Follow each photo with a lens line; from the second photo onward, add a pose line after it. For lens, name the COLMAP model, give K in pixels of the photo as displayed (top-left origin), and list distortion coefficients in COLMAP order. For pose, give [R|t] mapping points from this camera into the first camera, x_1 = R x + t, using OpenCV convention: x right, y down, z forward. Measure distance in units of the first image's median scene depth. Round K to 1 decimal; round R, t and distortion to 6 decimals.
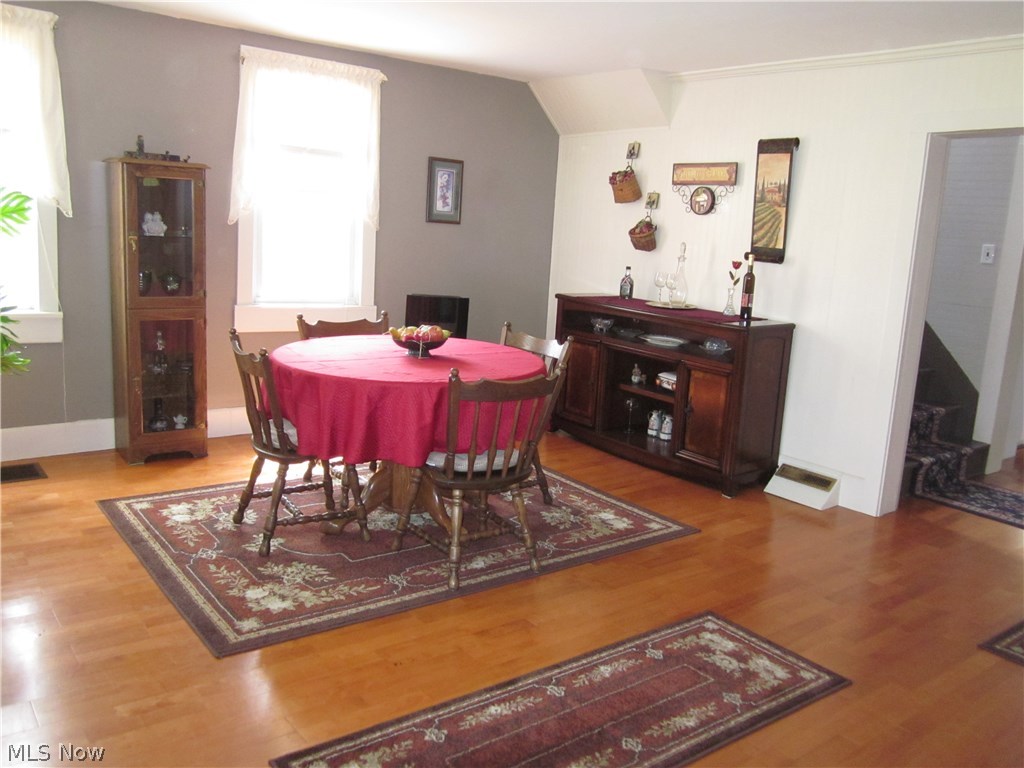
lens RADIAL K [[857.0, 0, 514.2], [0, 857.0, 383.8], [0, 0, 1]] dist [-0.032635, 0.008105]
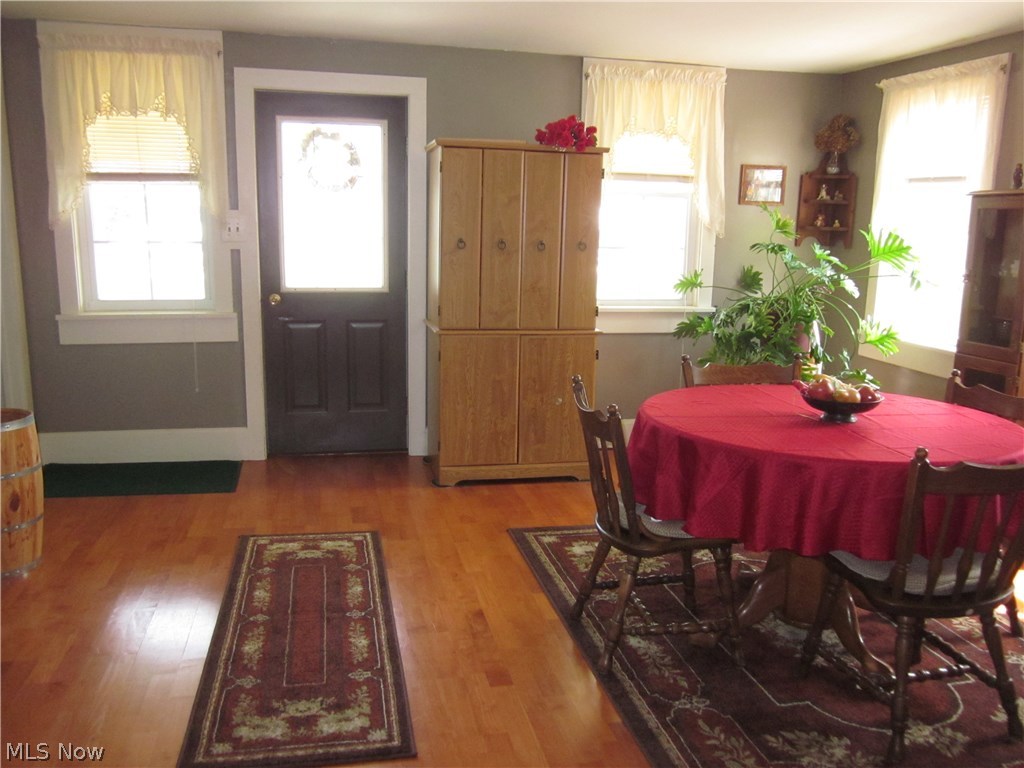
lens RADIAL K [[857.0, 0, 513.5], [0, 857.0, 385.3], [0, 0, 1]] dist [-0.032635, 0.008105]
pose [[-0.424328, 0.089227, -0.901102, 0.898077], [-0.221423, 0.954699, 0.198801, -0.198039], [0.878019, 0.283881, -0.385348, 1.424063]]
